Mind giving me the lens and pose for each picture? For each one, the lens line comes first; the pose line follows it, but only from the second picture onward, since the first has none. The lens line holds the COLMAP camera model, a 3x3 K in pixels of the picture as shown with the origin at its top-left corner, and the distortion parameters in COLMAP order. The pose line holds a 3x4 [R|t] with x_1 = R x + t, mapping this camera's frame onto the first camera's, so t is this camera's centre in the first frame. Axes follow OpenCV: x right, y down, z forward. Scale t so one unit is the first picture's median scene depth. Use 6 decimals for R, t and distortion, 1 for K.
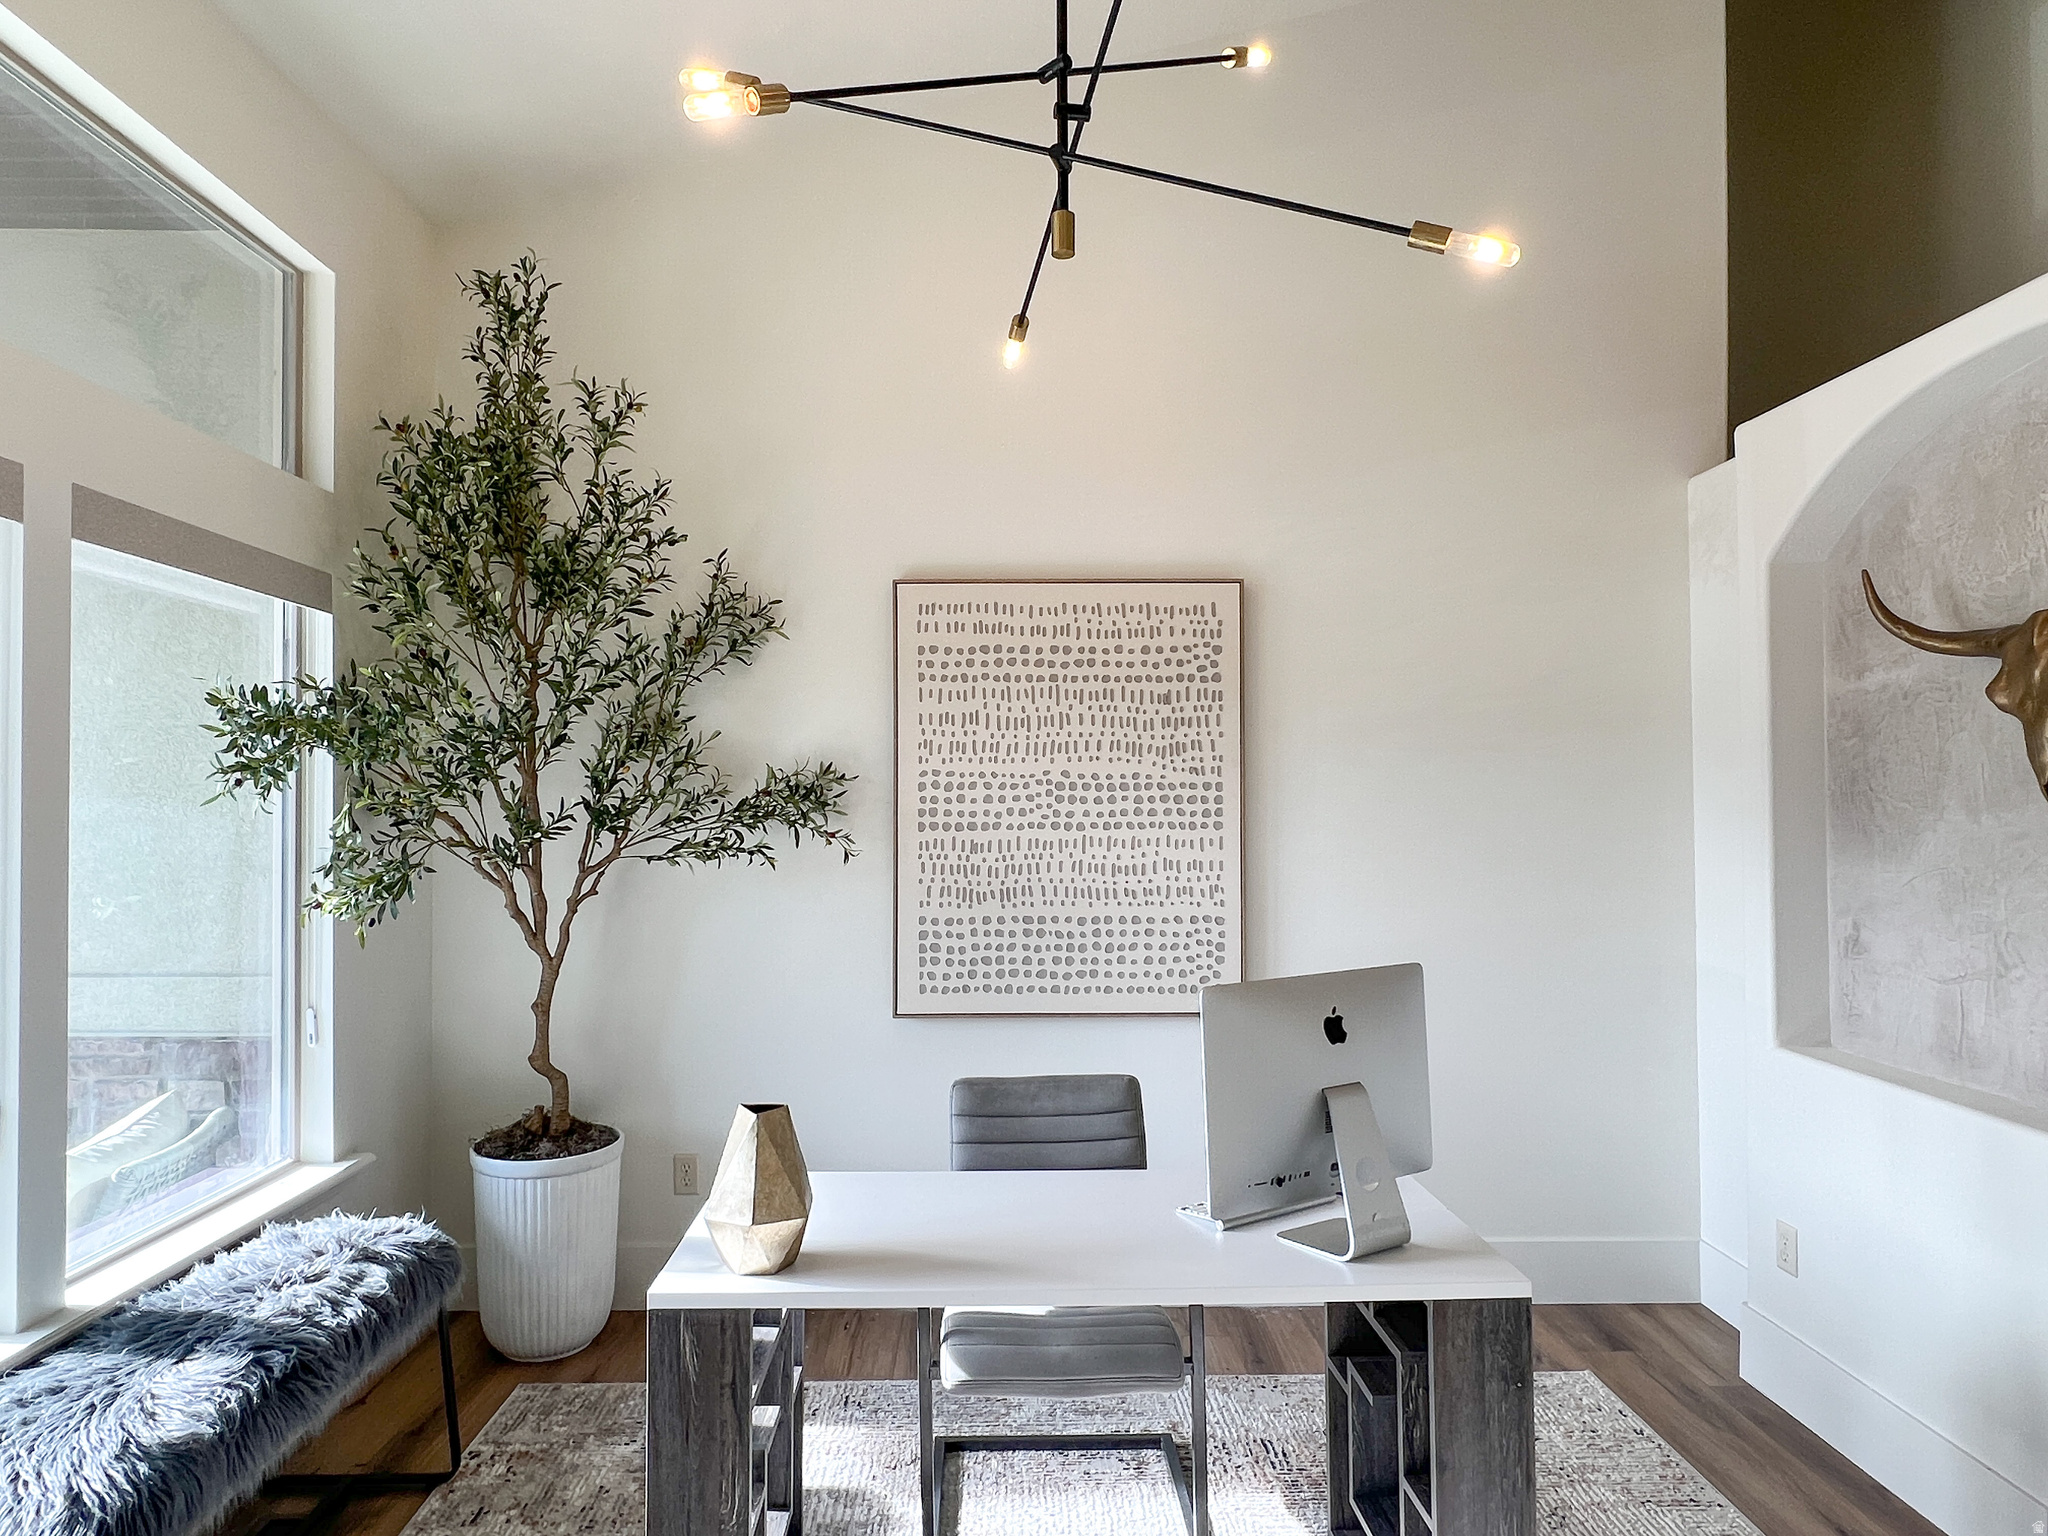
lens RADIAL K [[1188.4, 0, 1014.7], [0, 1188.4, 777.0], [0, 0, 1]] dist [0.004336, -0.007724]
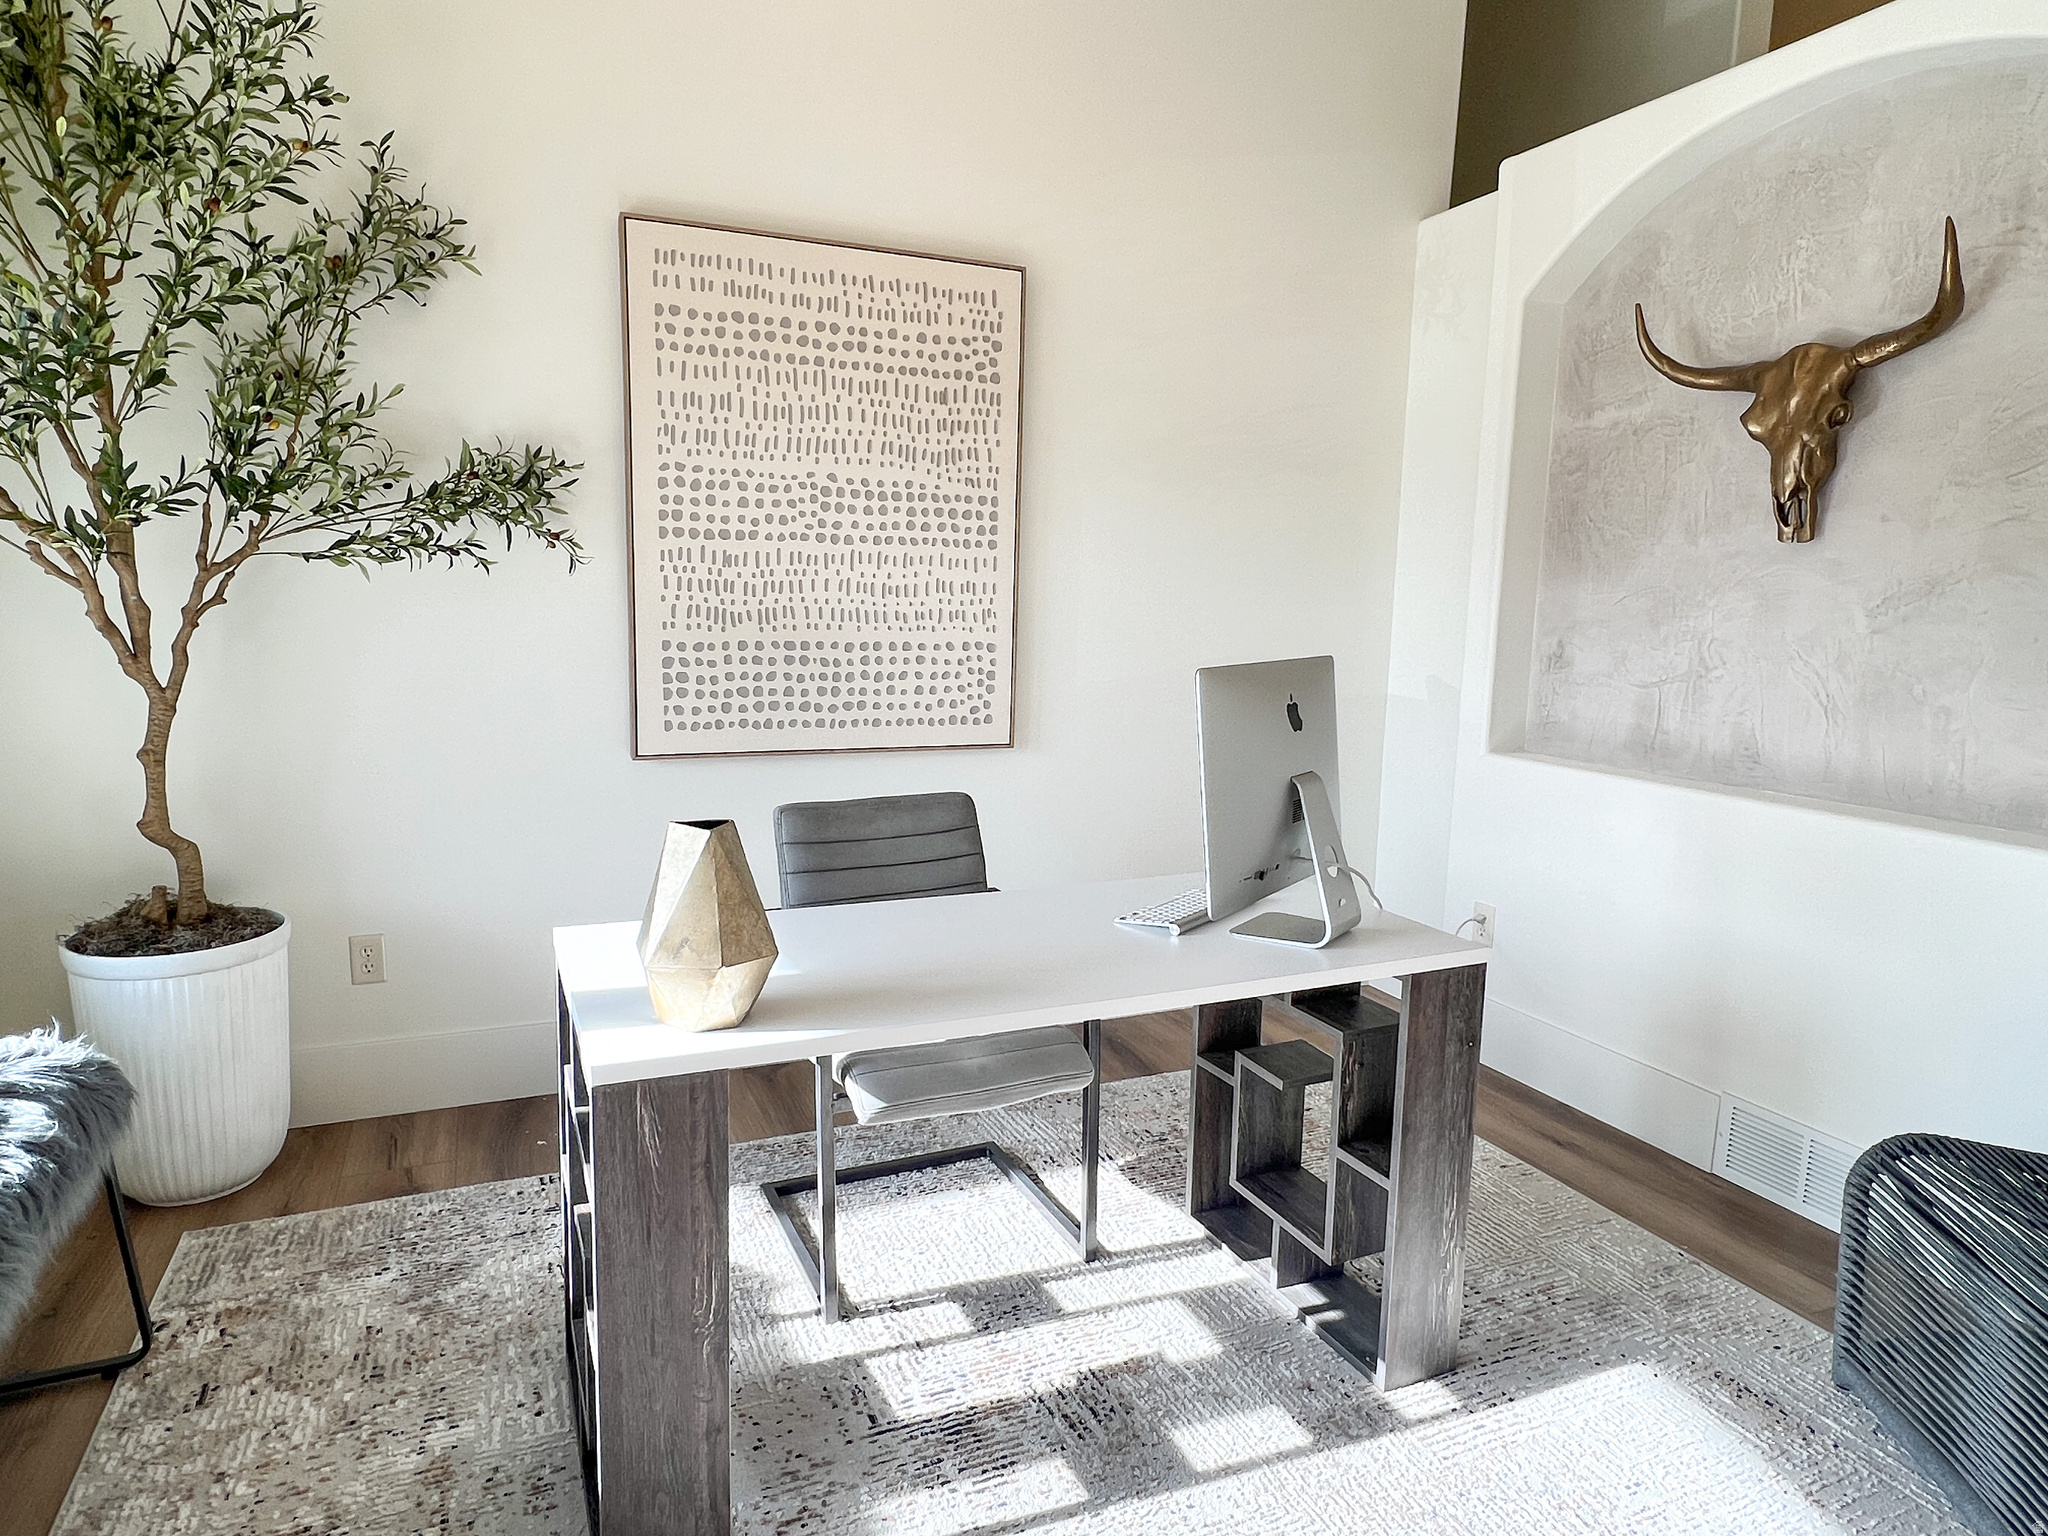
lens RADIAL K [[1188.4, 0, 1026.6], [0, 1188.4, 757.0], [0, 0, 1]] dist [0.004336, -0.007724]
pose [[0.927554, -0.032041, 0.372313, -0.180216], [-0.030817, 0.986365, 0.161660, 0.062691], [-0.372416, -0.161422, 0.913920, 0.136989]]
